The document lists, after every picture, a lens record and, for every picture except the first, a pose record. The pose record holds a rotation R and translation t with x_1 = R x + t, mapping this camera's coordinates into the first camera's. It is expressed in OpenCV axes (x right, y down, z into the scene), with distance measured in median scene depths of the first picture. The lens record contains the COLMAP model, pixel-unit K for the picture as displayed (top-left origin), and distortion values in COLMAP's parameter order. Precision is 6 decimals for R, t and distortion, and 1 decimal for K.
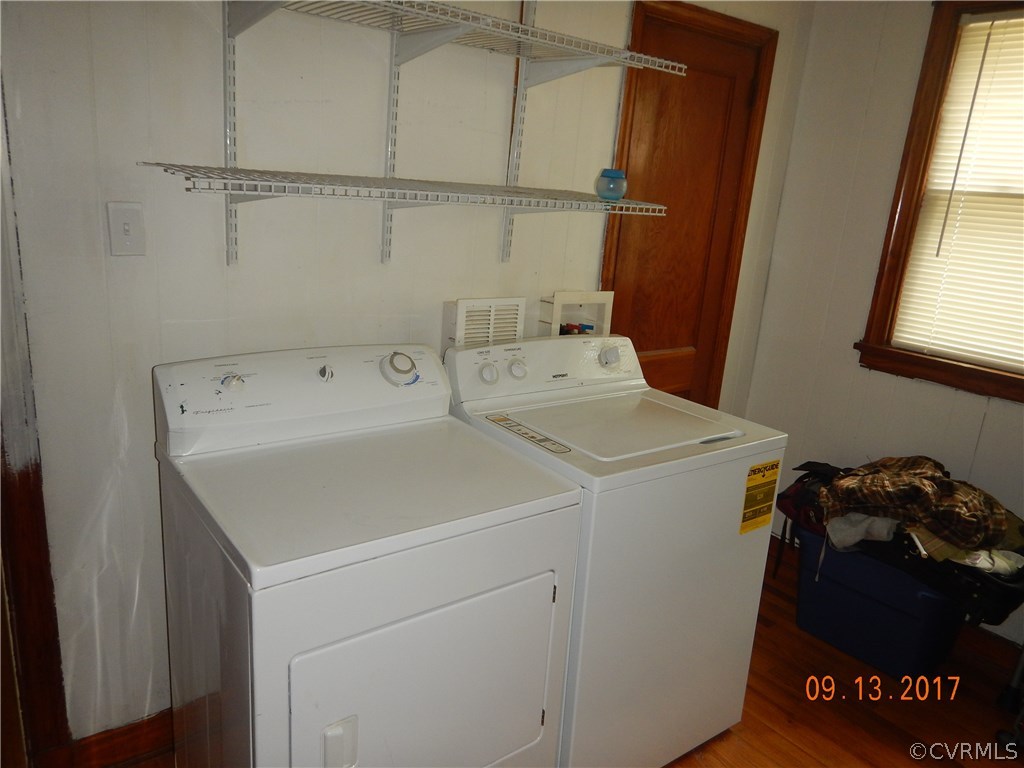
lens RADIAL K [[725.7, 0, 512.5], [0, 725.7, 383.6], [0, 0, 1]] dist [0.000478, 0.000834]
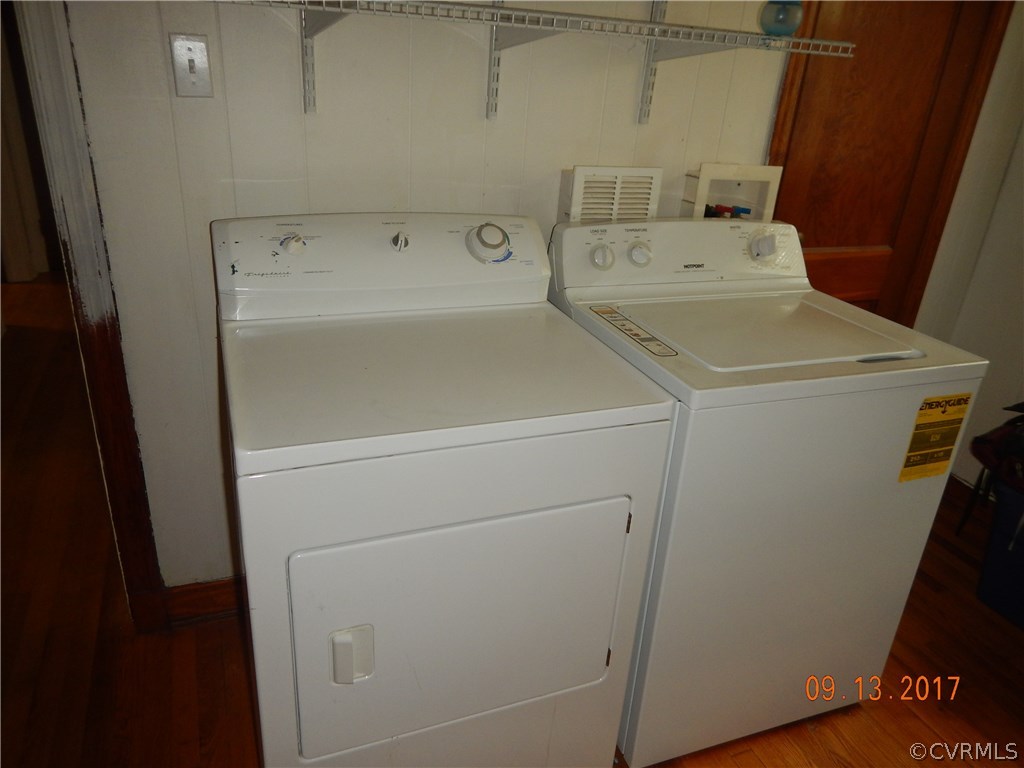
lens RADIAL K [[725.7, 0, 511.6], [0, 725.7, 382.1], [0, 0, 1]] dist [0.000478, 0.000834]
pose [[0.962998, 0.100676, -0.249997, 0.094783], [-0.065839, 0.987383, 0.144011, 0.015915], [0.261342, -0.122222, 0.957477, 0.151575]]
